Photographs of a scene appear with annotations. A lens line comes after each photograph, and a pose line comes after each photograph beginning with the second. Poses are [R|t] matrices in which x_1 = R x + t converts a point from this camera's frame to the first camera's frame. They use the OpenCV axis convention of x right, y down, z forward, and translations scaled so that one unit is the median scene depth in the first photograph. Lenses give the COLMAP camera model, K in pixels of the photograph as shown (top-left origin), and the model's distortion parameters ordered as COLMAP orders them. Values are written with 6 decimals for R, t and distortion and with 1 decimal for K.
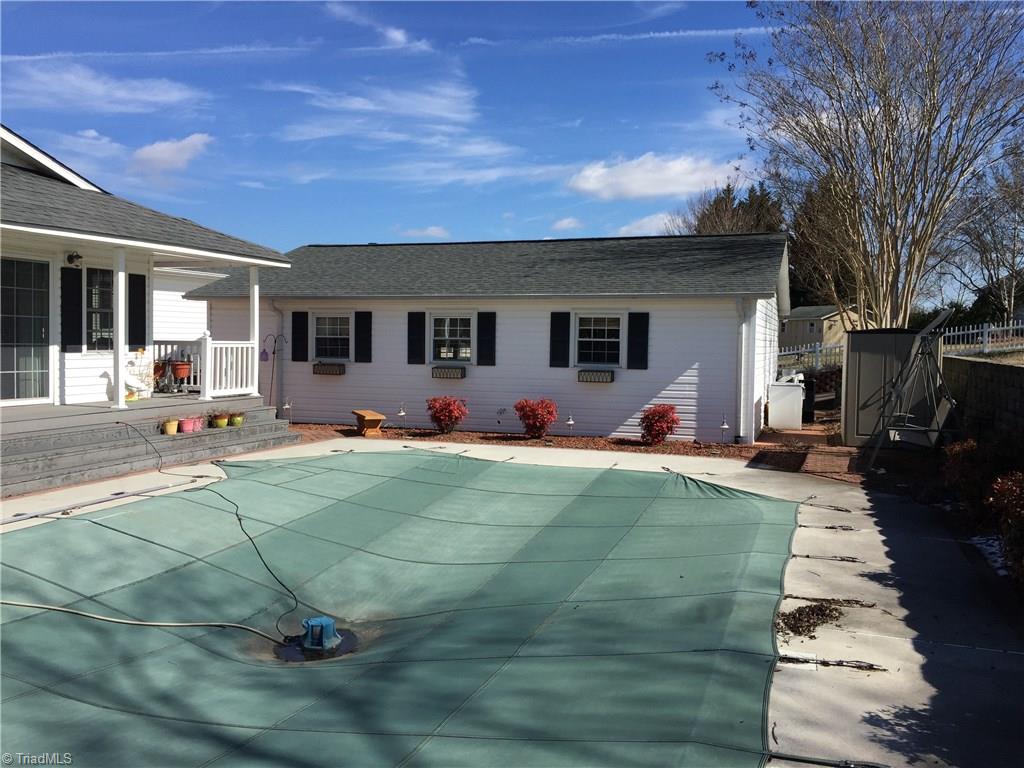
lens RADIAL K [[898.4, 0, 510.7], [0, 898.4, 383.0], [0, 0, 1]] dist [0.001234, 0.005930]
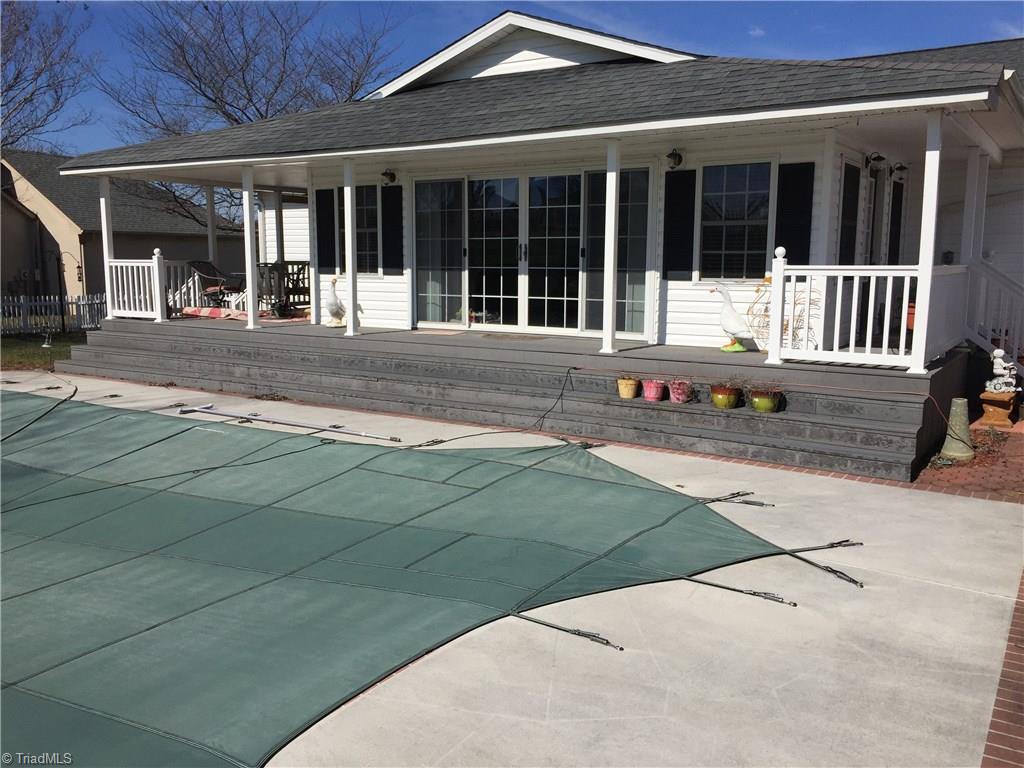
lens RADIAL K [[898.4, 0, 507.7], [0, 898.4, 385.0], [0, 0, 1]] dist [0.001234, 0.005930]
pose [[-0.298189, 0.113418, -0.947744, 0.316572], [-0.050361, 0.989663, 0.134279, -0.042709], [0.953177, 0.087770, -0.289395, 1.127047]]
